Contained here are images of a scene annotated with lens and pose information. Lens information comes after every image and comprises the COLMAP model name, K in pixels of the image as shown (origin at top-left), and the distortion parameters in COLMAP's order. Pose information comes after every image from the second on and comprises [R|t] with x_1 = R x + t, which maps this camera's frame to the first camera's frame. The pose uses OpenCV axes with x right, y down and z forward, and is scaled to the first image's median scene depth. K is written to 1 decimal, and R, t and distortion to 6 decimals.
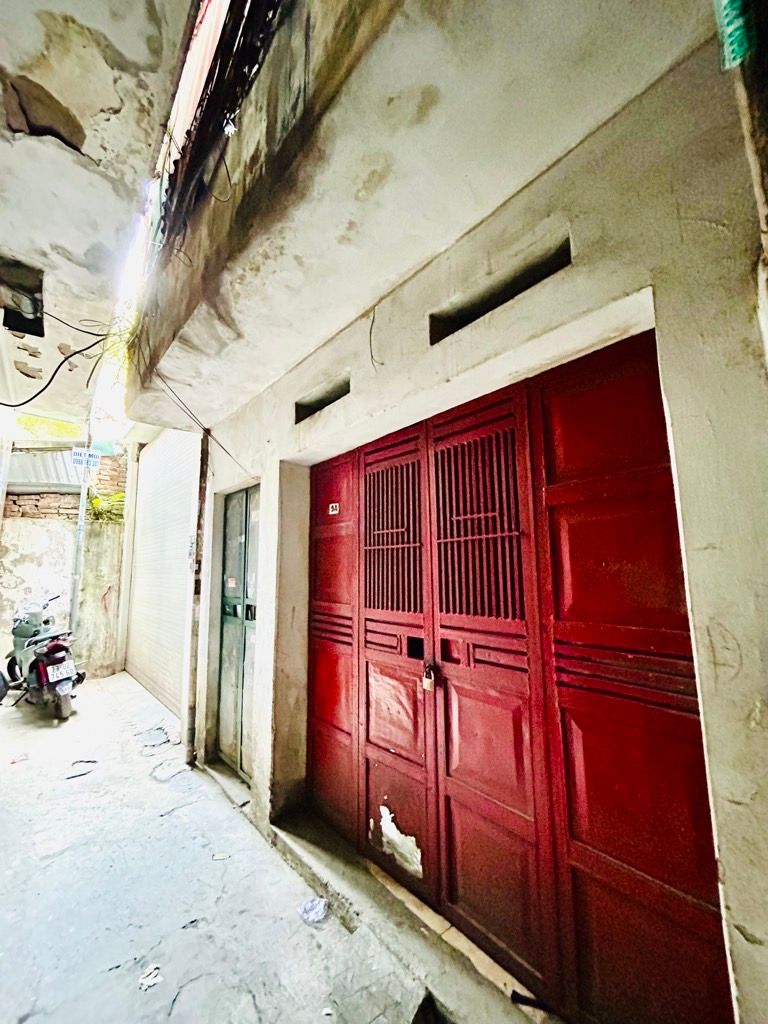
lens RADIAL K [[415.8, 0, 384.0], [0, 415.8, 512.0], [0, 0, 1]] dist [0.002879, -0.000865]
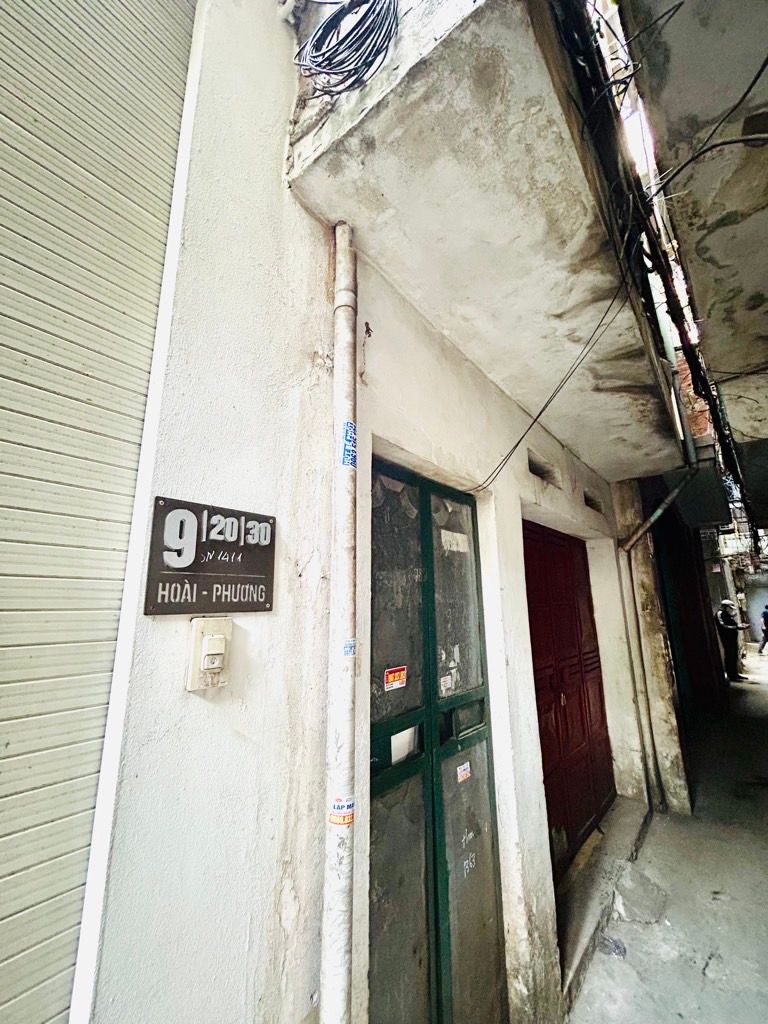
lens RADIAL K [[415.8, 0, 384.0], [0, 415.8, 512.0], [0, 0, 1]] dist [0.002879, -0.000865]
pose [[-0.166776, 0.230544, 0.958663, -1.242106], [-0.122782, 0.959856, -0.252191, 0.181334], [-0.978320, -0.159765, -0.131774, 1.716919]]
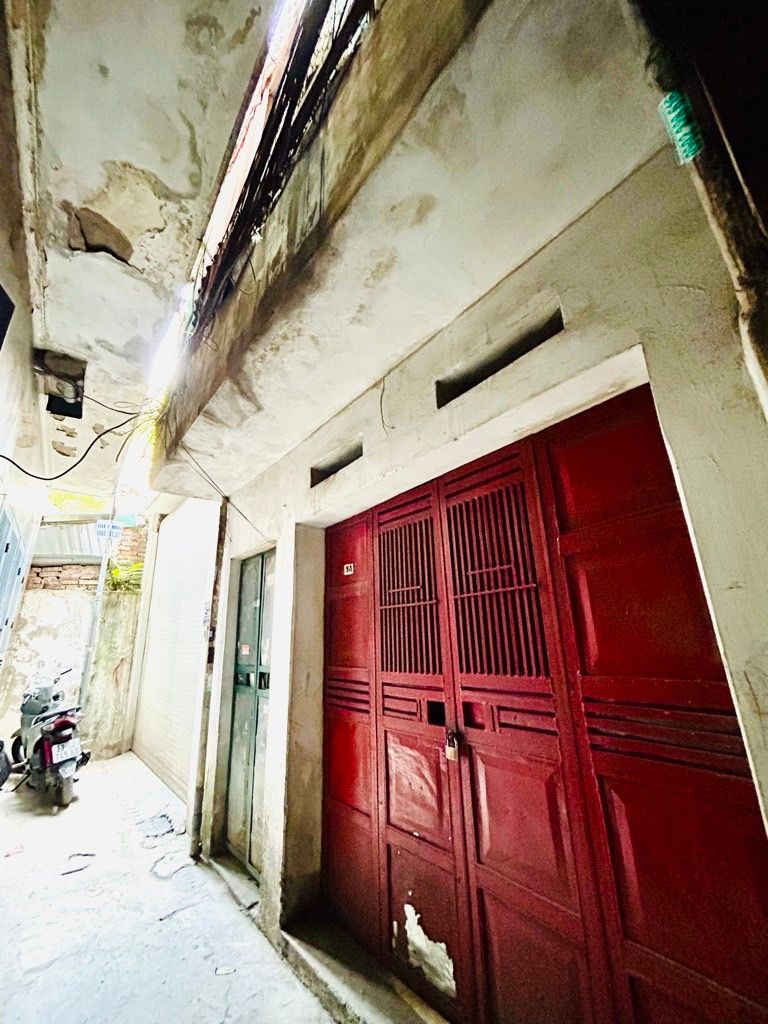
lens RADIAL K [[415.8, 0, 384.0], [0, 415.8, 512.0], [0, 0, 1]] dist [0.002879, -0.000865]
pose [[0.999058, -0.029689, -0.031636, 0.000463], [0.024269, 0.986868, -0.159695, 0.022462], [0.035961, 0.158777, 0.986659, -0.008592]]
